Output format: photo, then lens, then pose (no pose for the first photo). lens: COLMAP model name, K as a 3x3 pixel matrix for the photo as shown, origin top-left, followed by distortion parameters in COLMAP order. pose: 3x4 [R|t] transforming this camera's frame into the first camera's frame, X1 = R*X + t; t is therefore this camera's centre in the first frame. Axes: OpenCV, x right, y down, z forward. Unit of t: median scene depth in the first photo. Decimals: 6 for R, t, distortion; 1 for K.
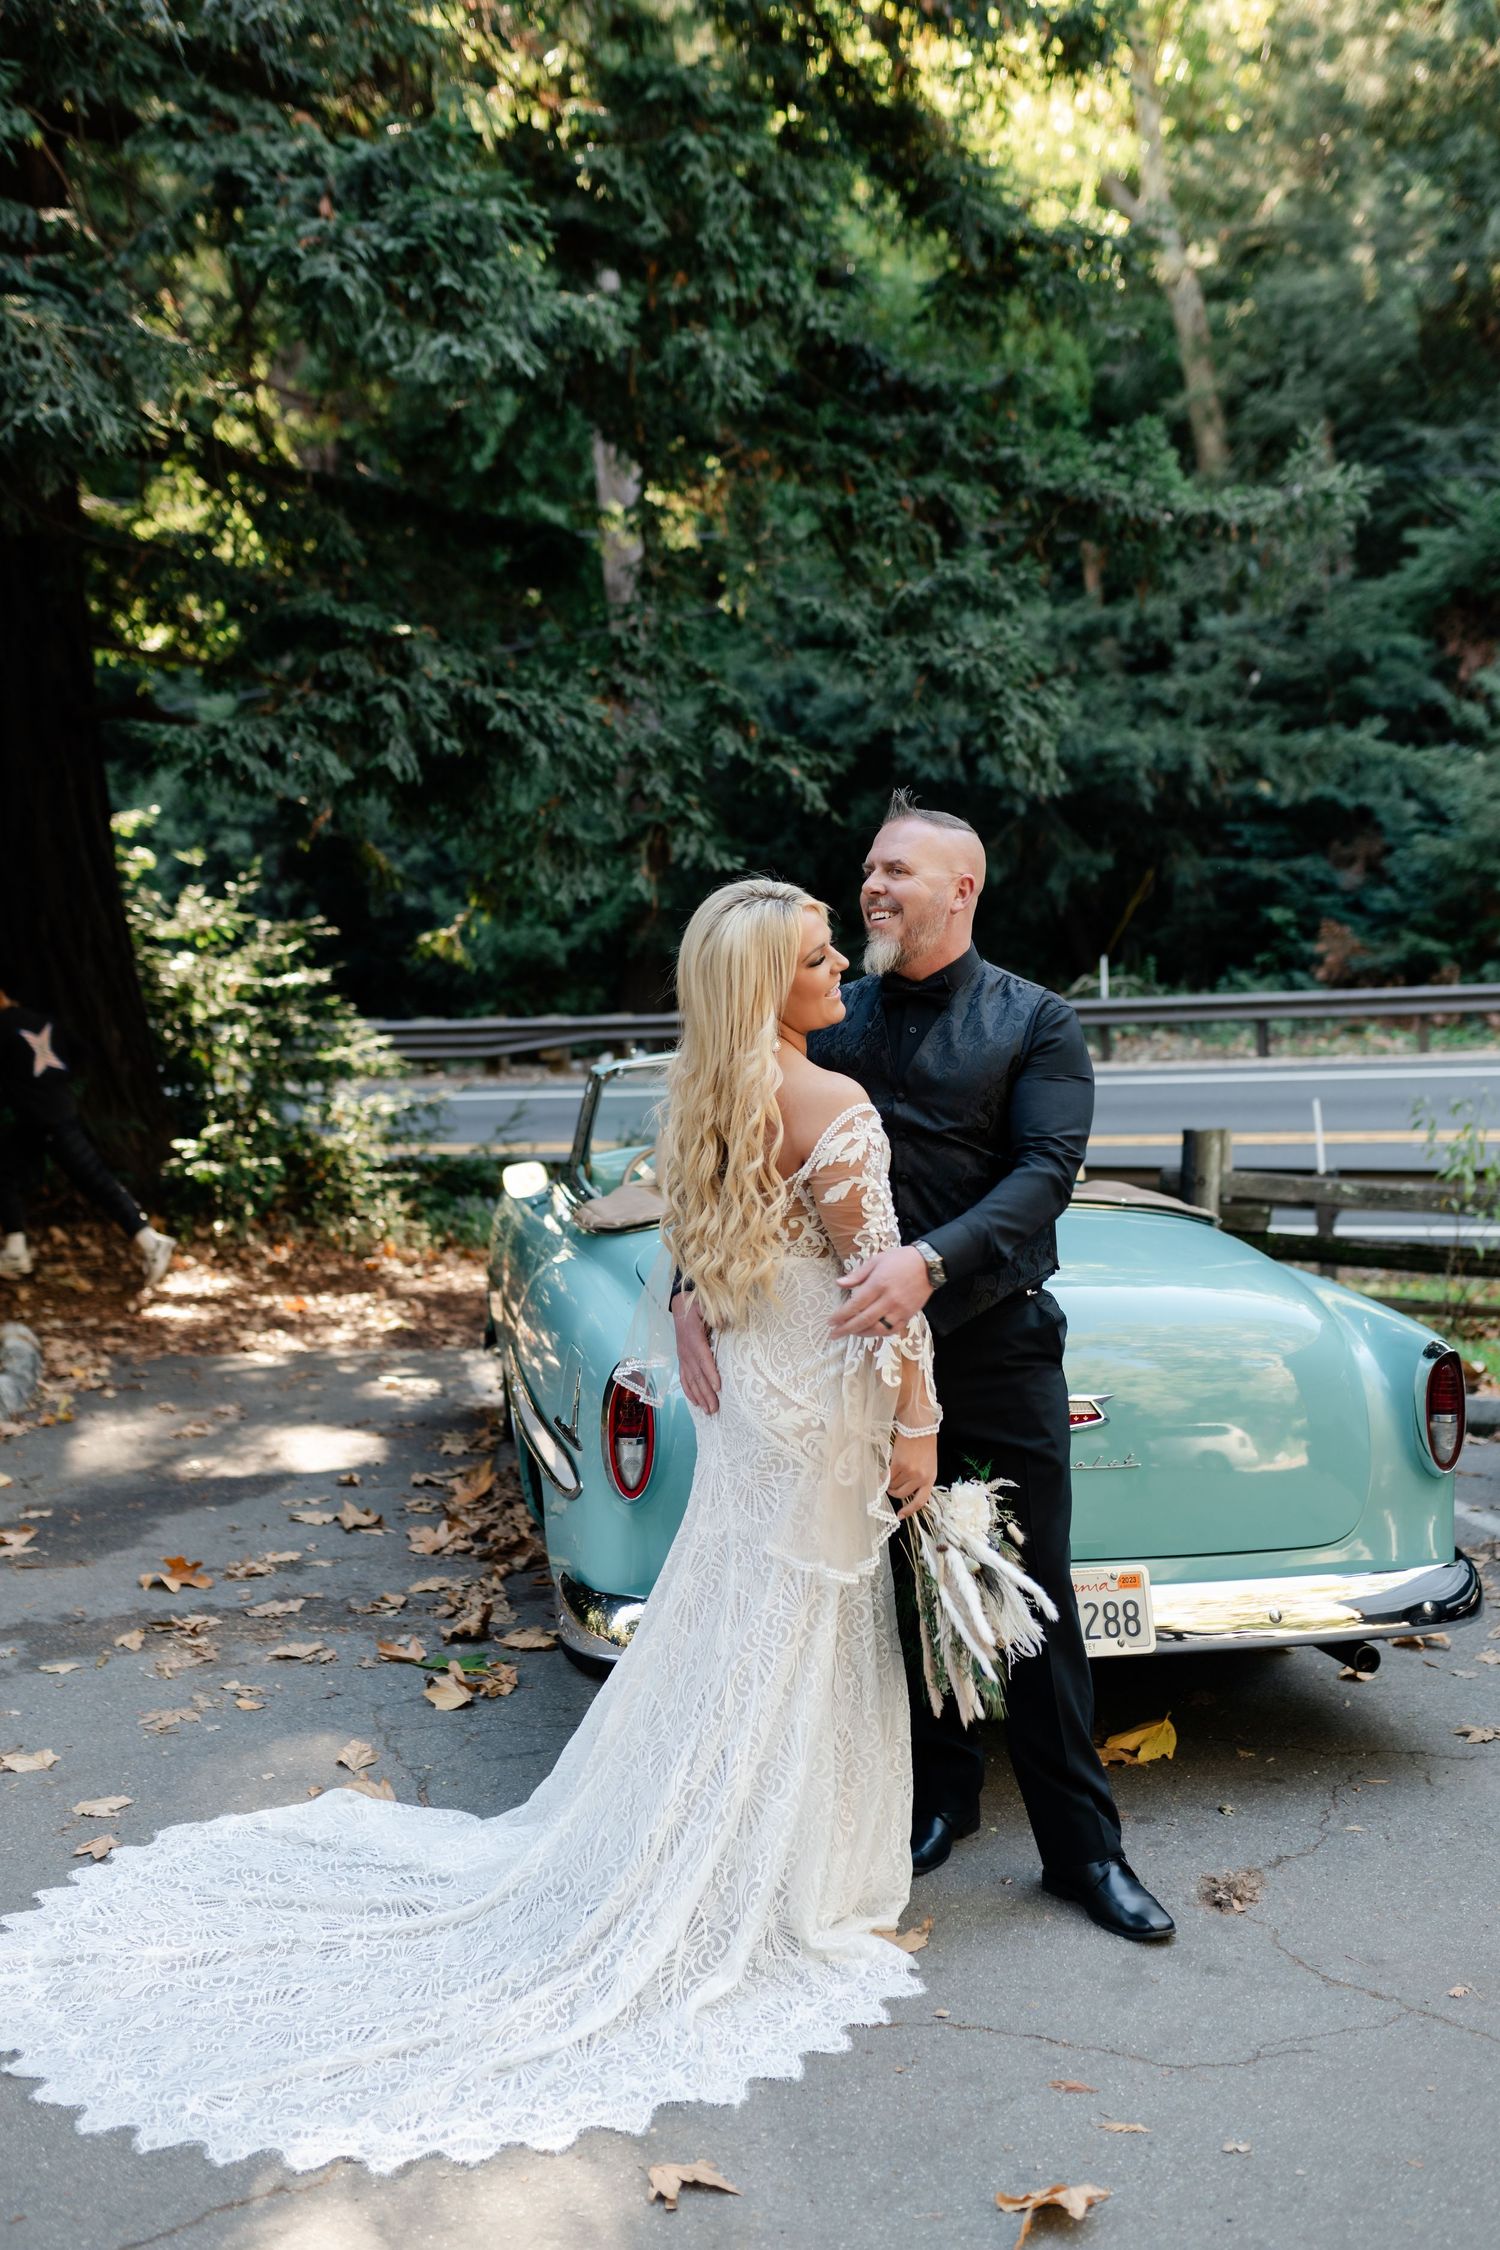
lens RADIAL K [[2190.4, 0, 772.9], [0, 2190.4, 1103.8], [0, 0, 1]] dist [0.003278, 0.000000]
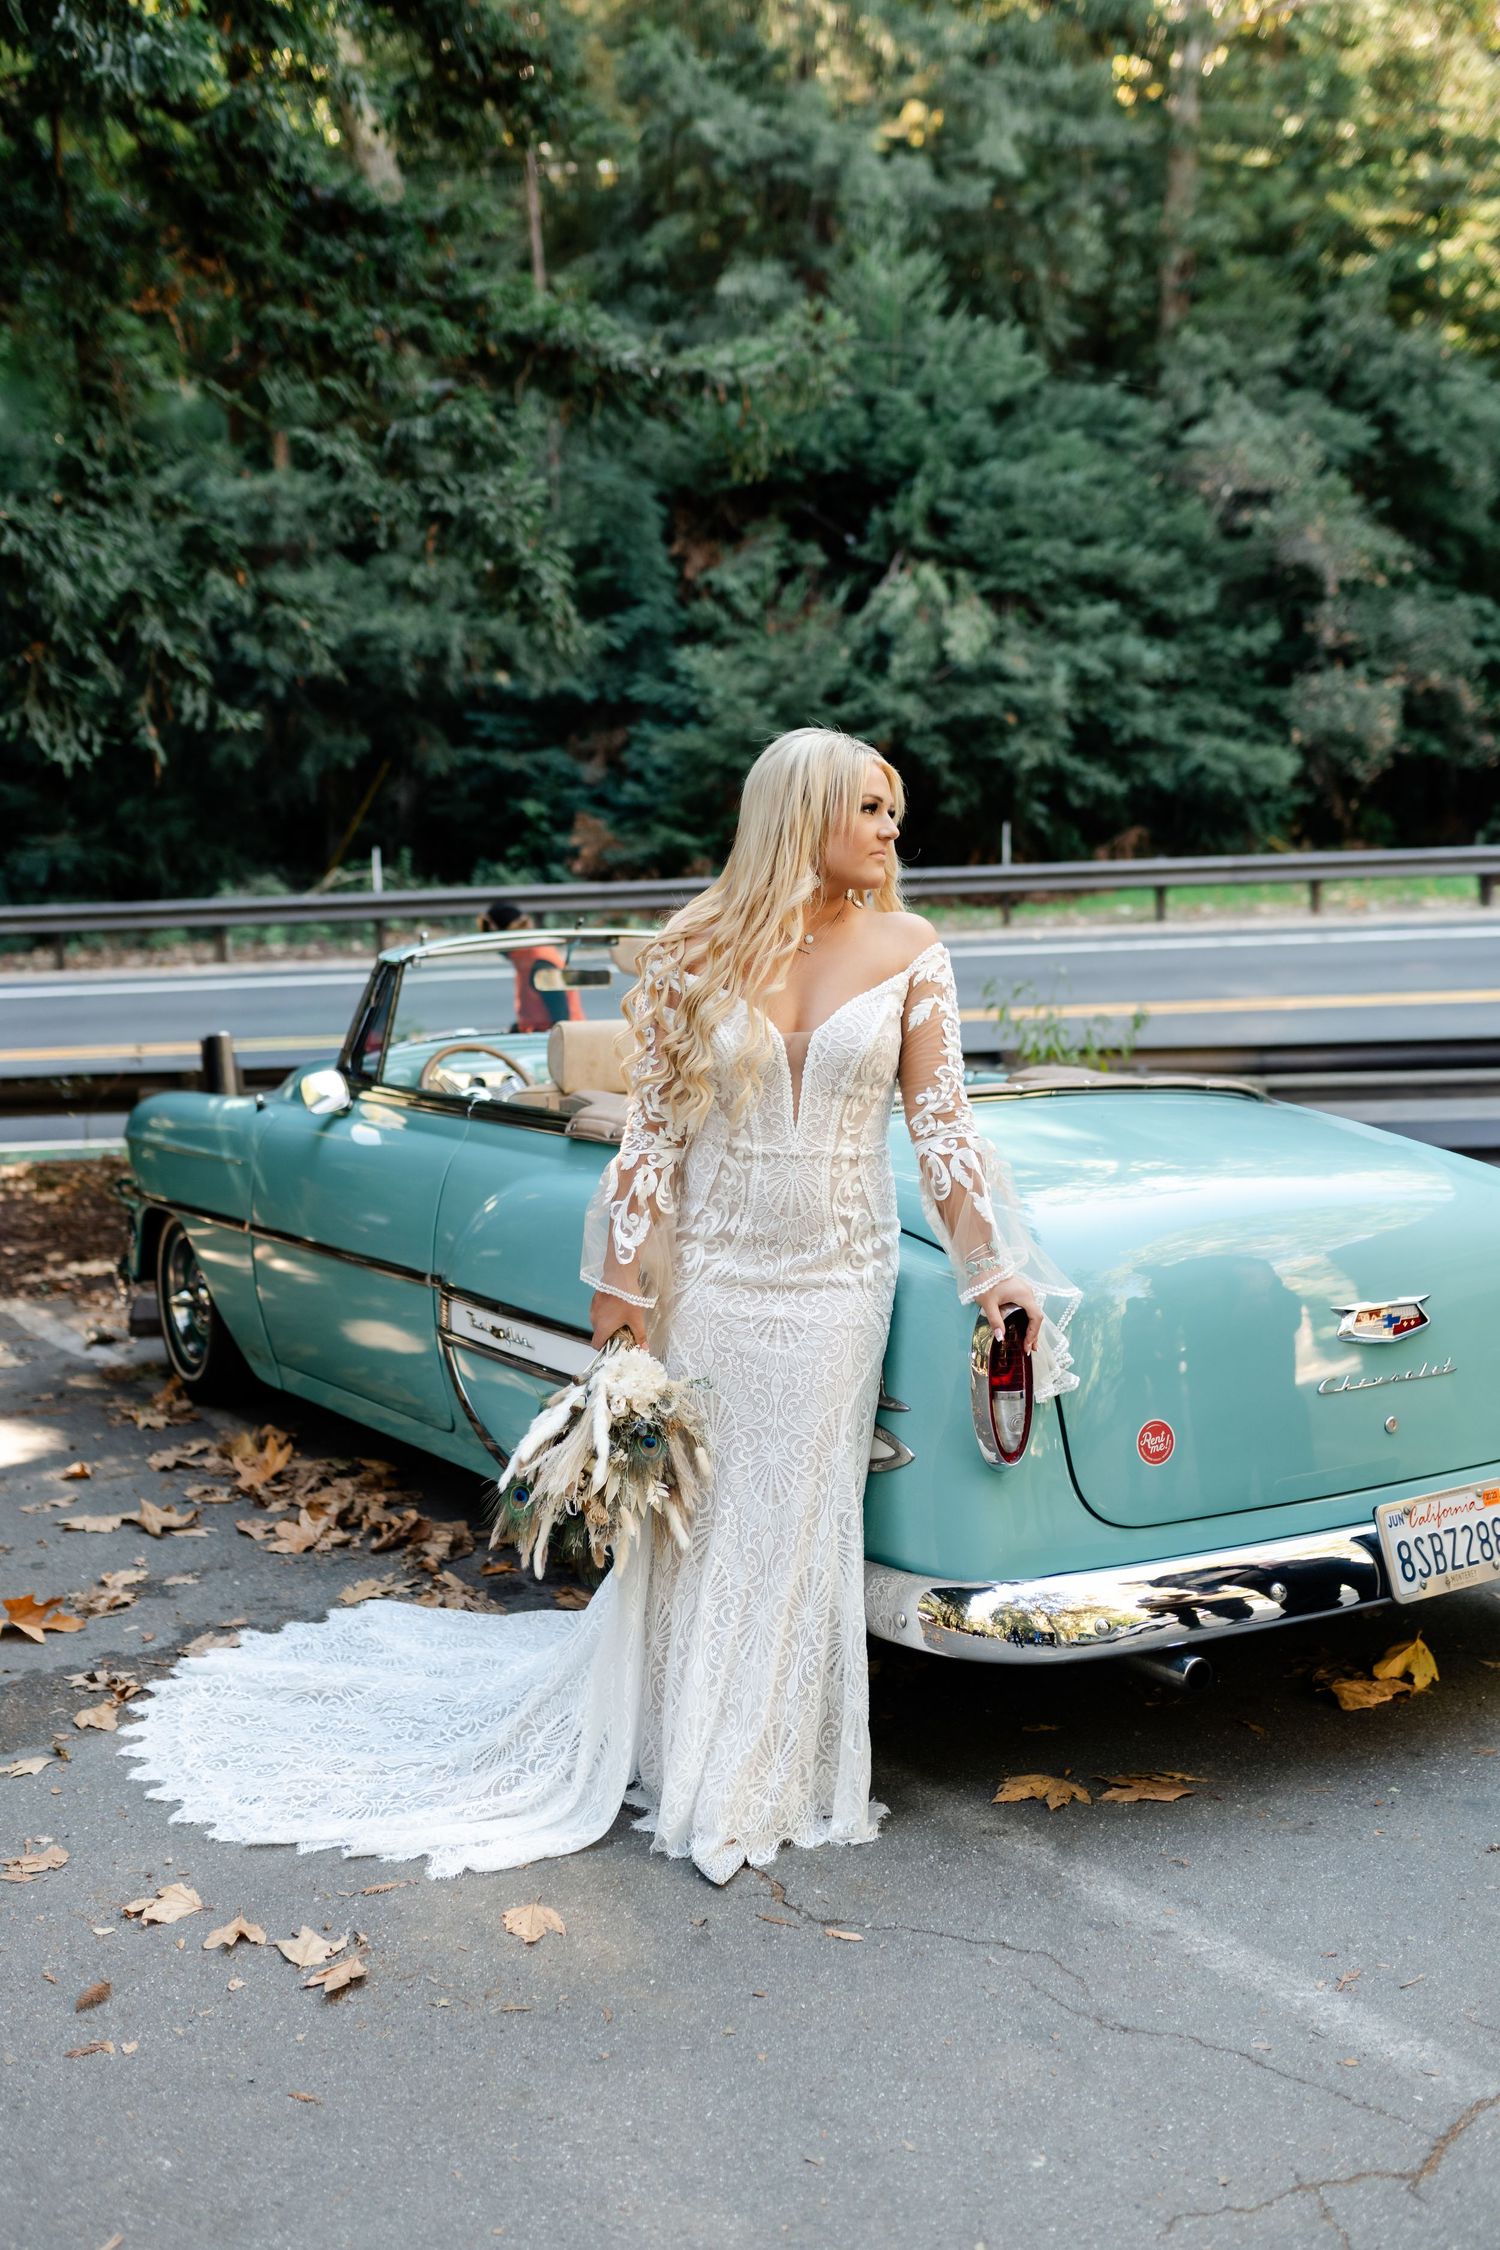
lens RADIAL K [[2190.4, 0, 805.7], [0, 2190.4, 1107.8], [0, 0, 1]] dist [0.003278, 0.000000]
pose [[0.921614, -0.041152, 0.385920, -0.121527], [0.022435, 0.998349, 0.052881, 0.000934], [-0.387459, -0.040077, 0.921016, 0.077797]]
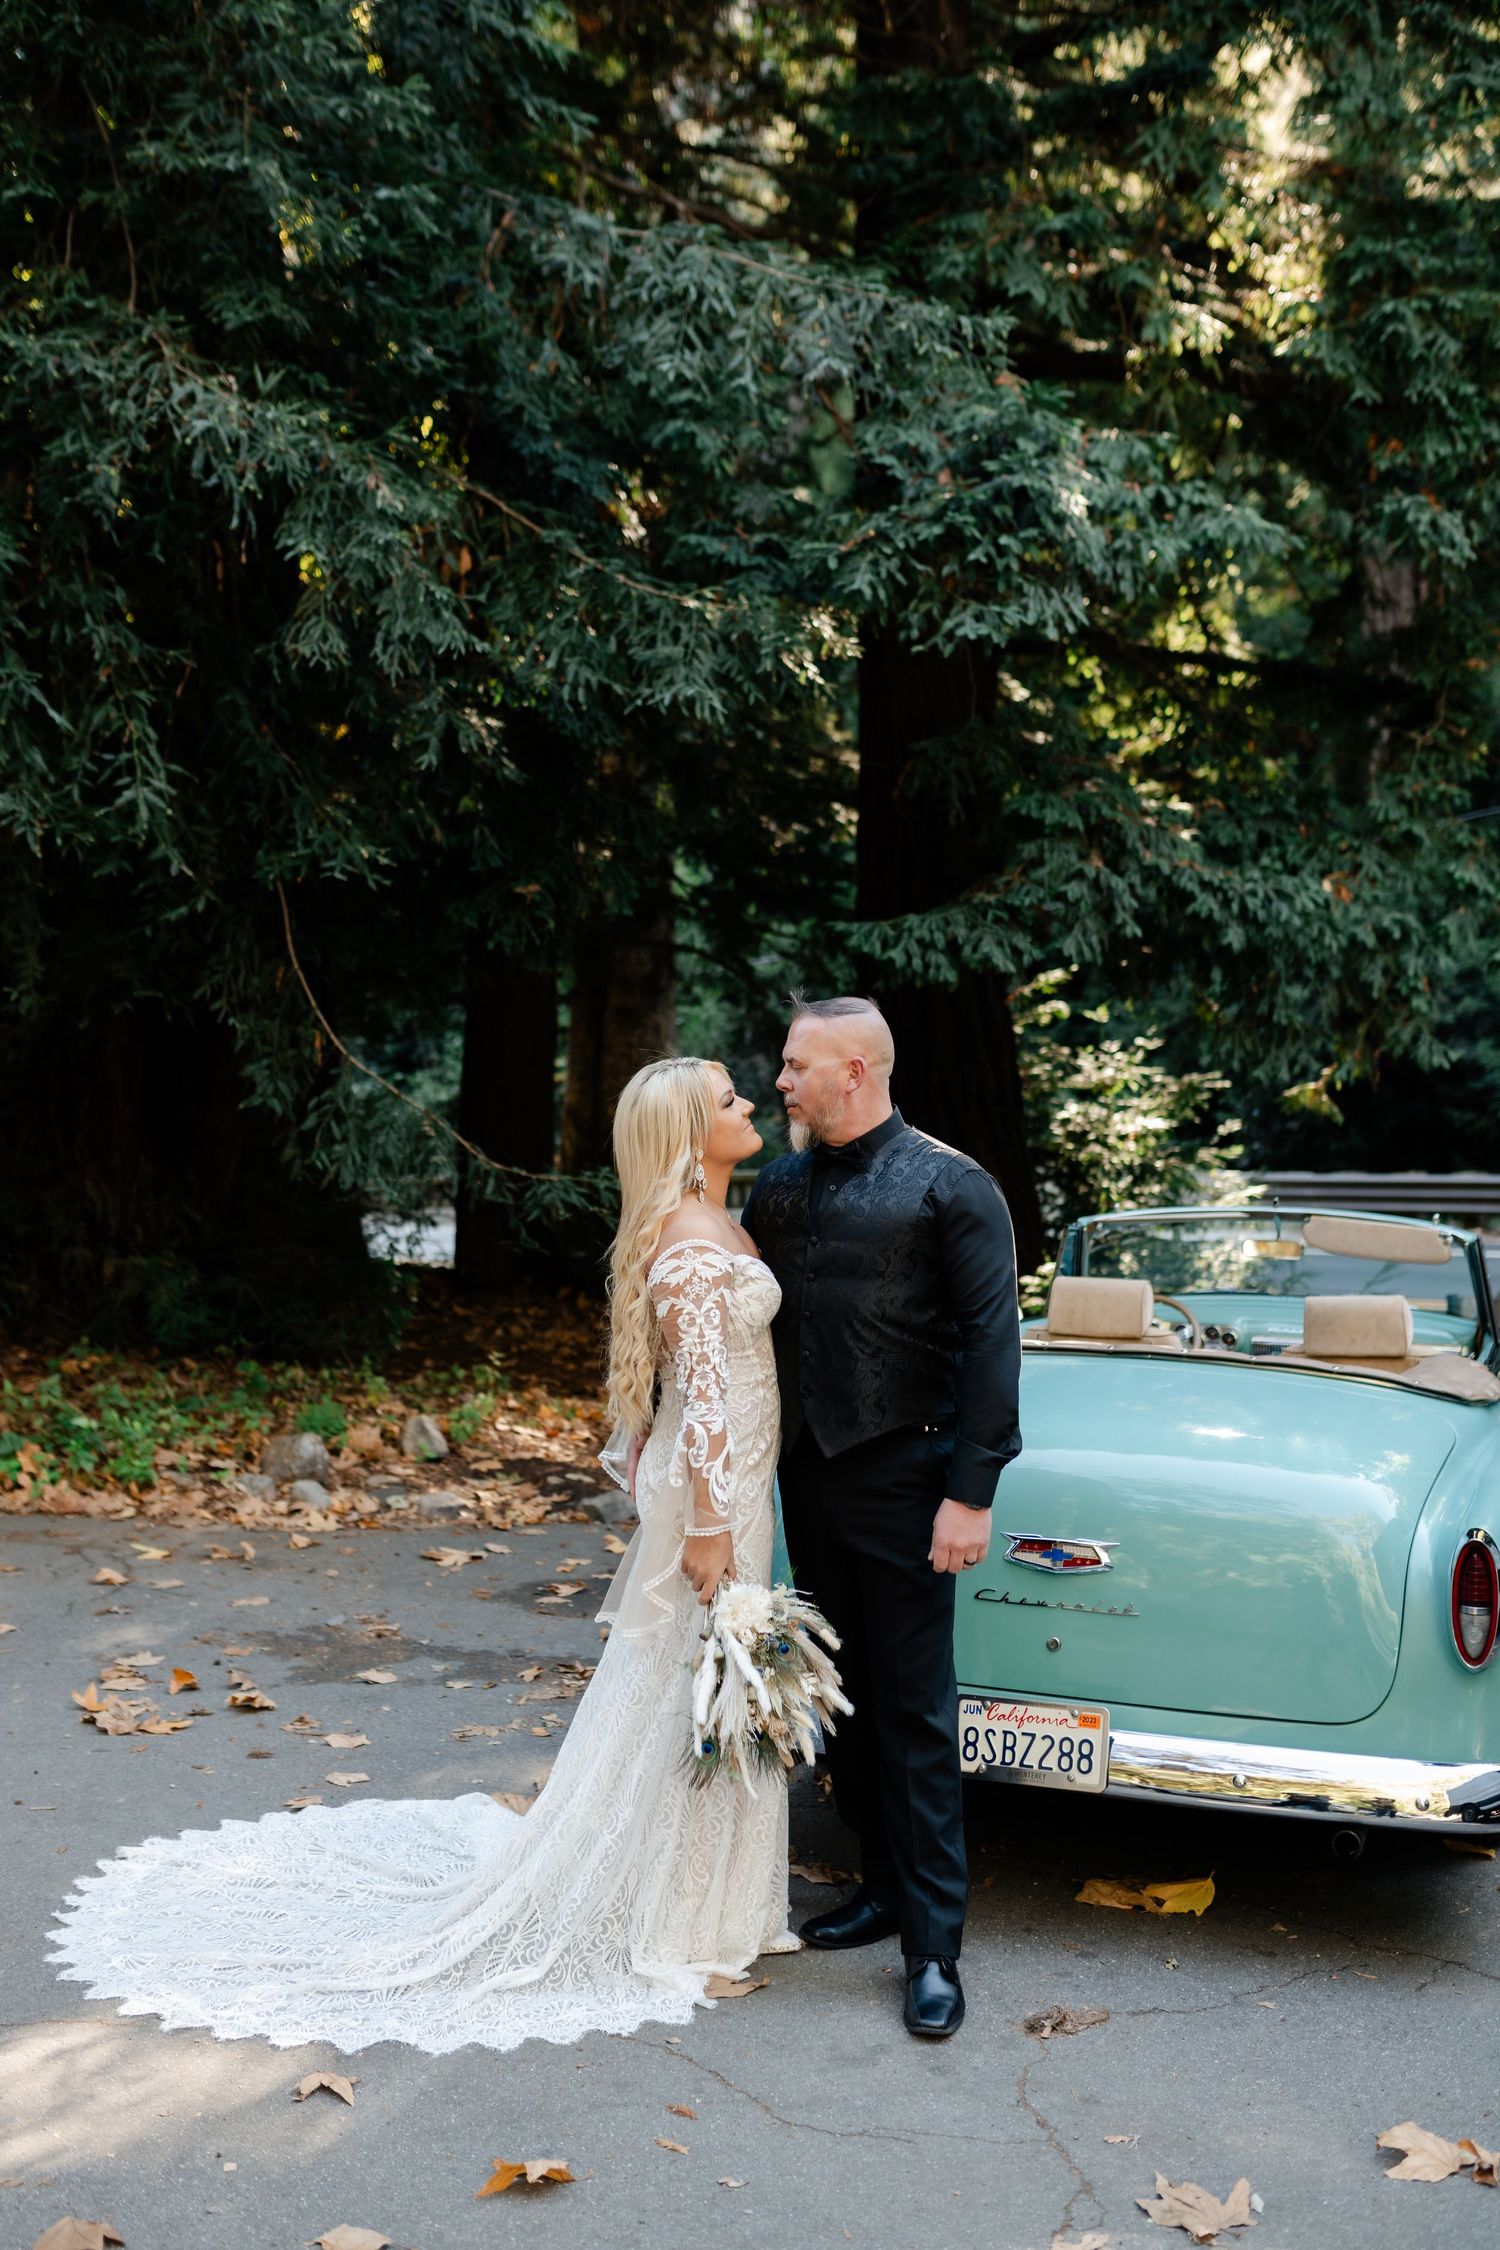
lens RADIAL K [[2190.4, 0, 730.4], [0, 2190.4, 1098.9], [0, 0, 1]] dist [0.003278, 0.000000]
pose [[0.861490, 0.011482, -0.507645, 0.149227], [-0.046794, 0.997285, -0.056854, -0.002847], [0.505614, 0.072734, 0.859689, -0.001681]]
